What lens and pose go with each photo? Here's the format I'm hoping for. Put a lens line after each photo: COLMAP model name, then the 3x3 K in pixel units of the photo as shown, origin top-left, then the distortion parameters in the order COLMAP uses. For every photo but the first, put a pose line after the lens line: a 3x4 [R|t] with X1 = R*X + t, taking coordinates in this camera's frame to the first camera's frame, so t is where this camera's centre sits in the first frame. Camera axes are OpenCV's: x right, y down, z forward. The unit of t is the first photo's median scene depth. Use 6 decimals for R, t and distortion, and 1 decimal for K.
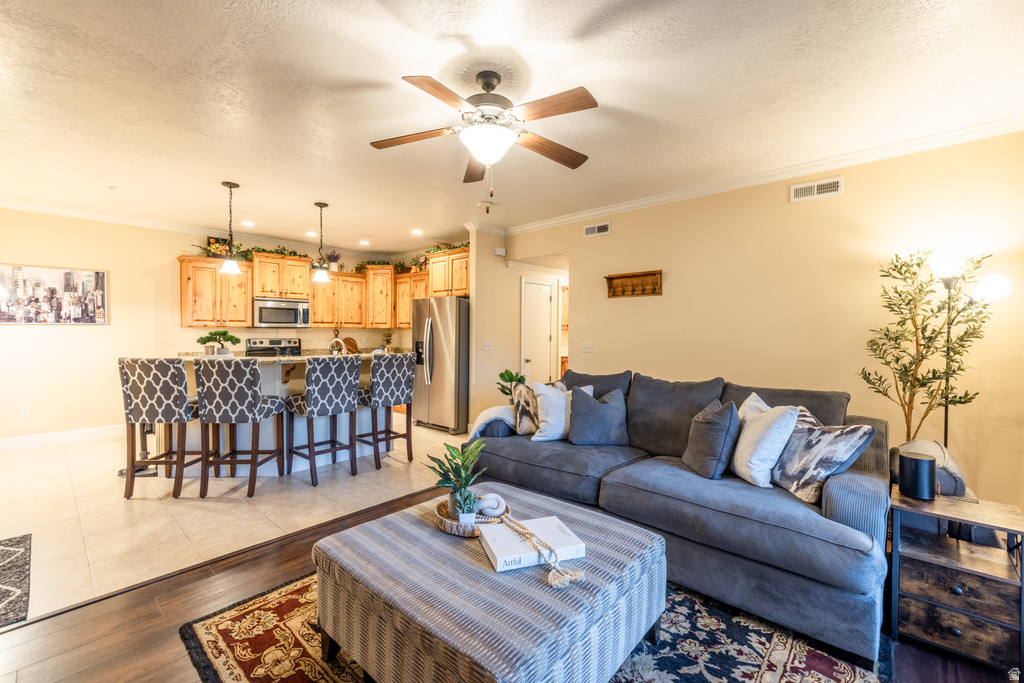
lens RADIAL K [[426.2, 0, 509.2], [0, 426.2, 335.8], [0, 0, 1]] dist [-0.000349, -0.000290]
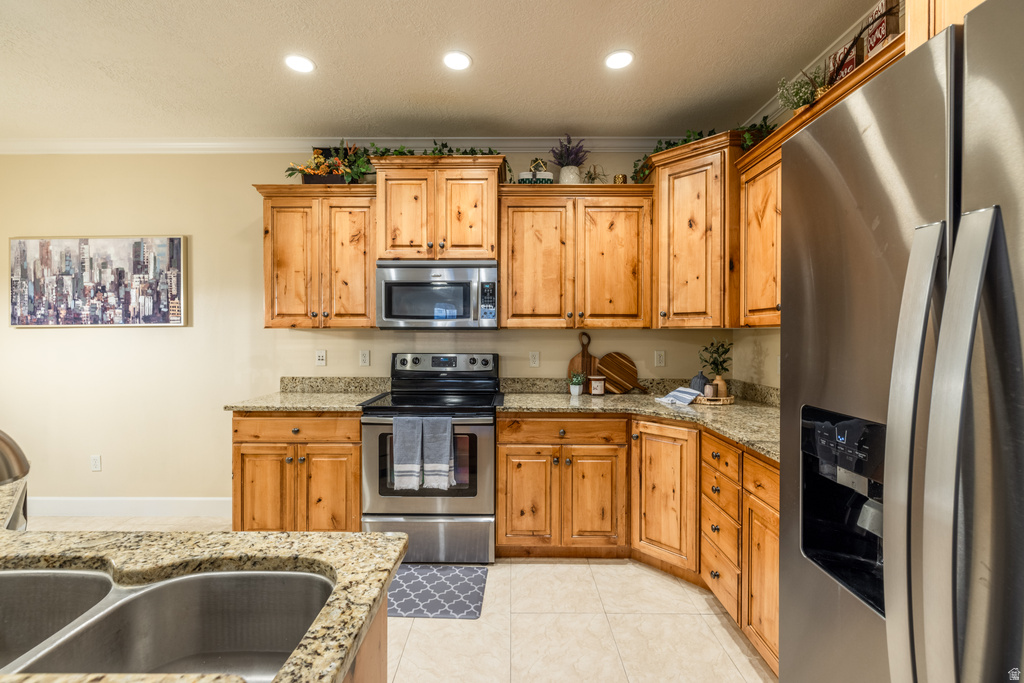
lens RADIAL K [[426.2, 0, 508.2], [0, 426.2, 337.4], [0, 0, 1]] dist [-0.000349, -0.000290]
pose [[0.668654, 0.001871, -0.743571, -0.206314], [-0.007182, 0.999966, -0.003943, -0.011379], [0.743539, 0.007977, 0.668645, 0.950272]]
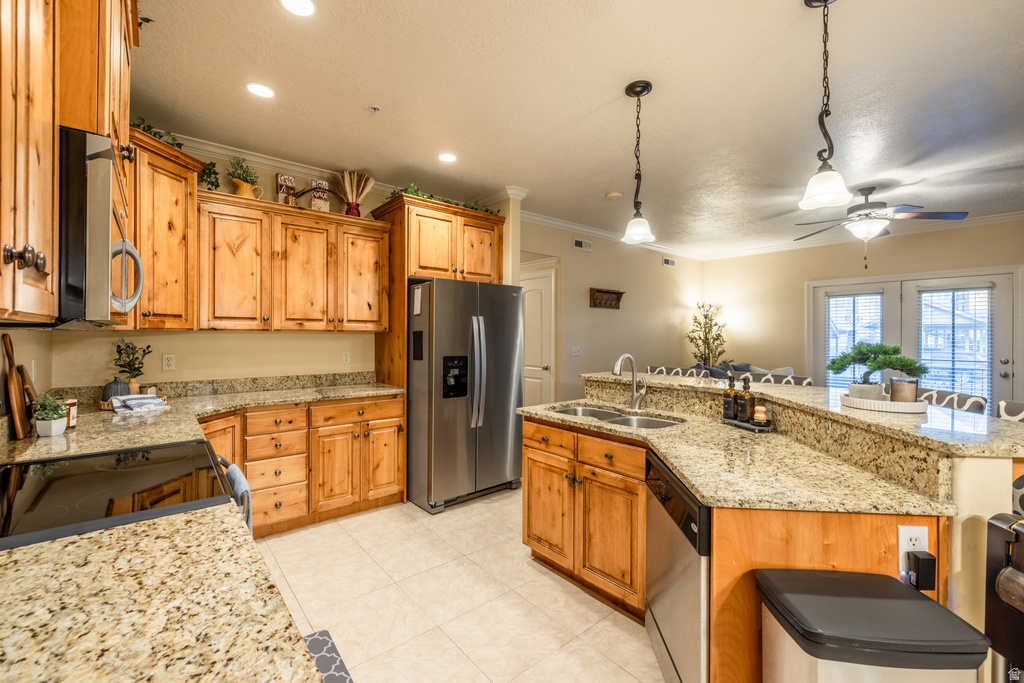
lens RADIAL K [[426.2, 0, 510.3], [0, 426.2, 336.8], [0, 0, 1]] dist [-0.000349, -0.000290]
pose [[0.136171, -0.008567, 0.990648, -0.865492], [0.008817, 0.999933, 0.007435, -0.017896], [-0.990646, 0.007722, 0.136237, 0.977316]]
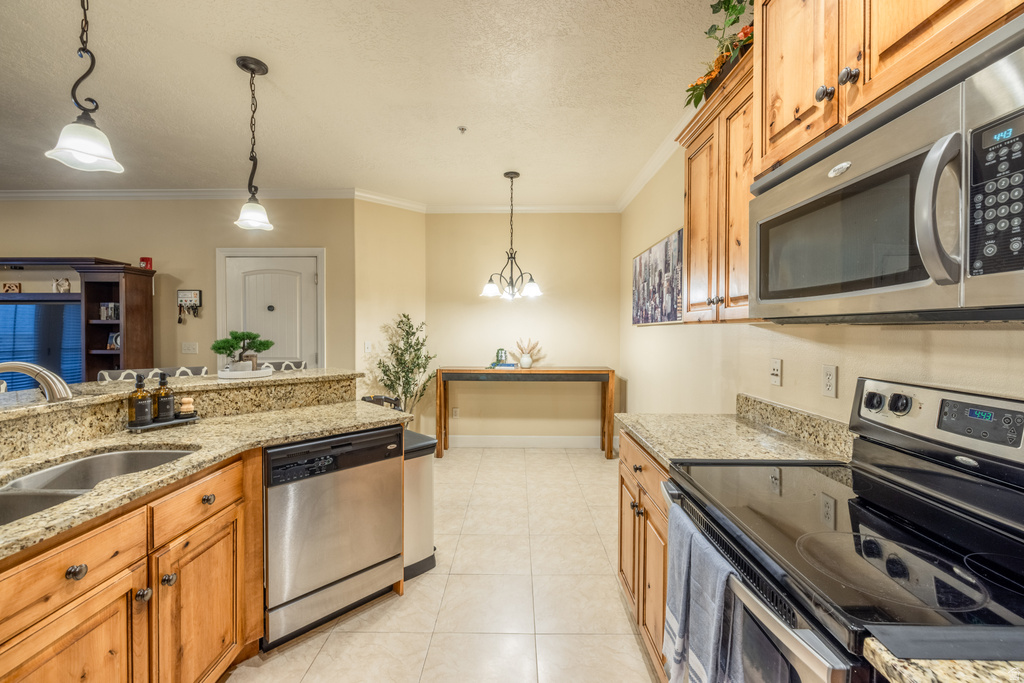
lens RADIAL K [[426.2, 0, 510.5], [0, 426.2, 337.1], [0, 0, 1]] dist [-0.000349, -0.000290]
pose [[-0.753414, 0.004977, -0.657527, -0.422780], [-0.014879, 0.999586, 0.024615, -0.018092], [0.657378, 0.028328, -0.753028, 1.280309]]
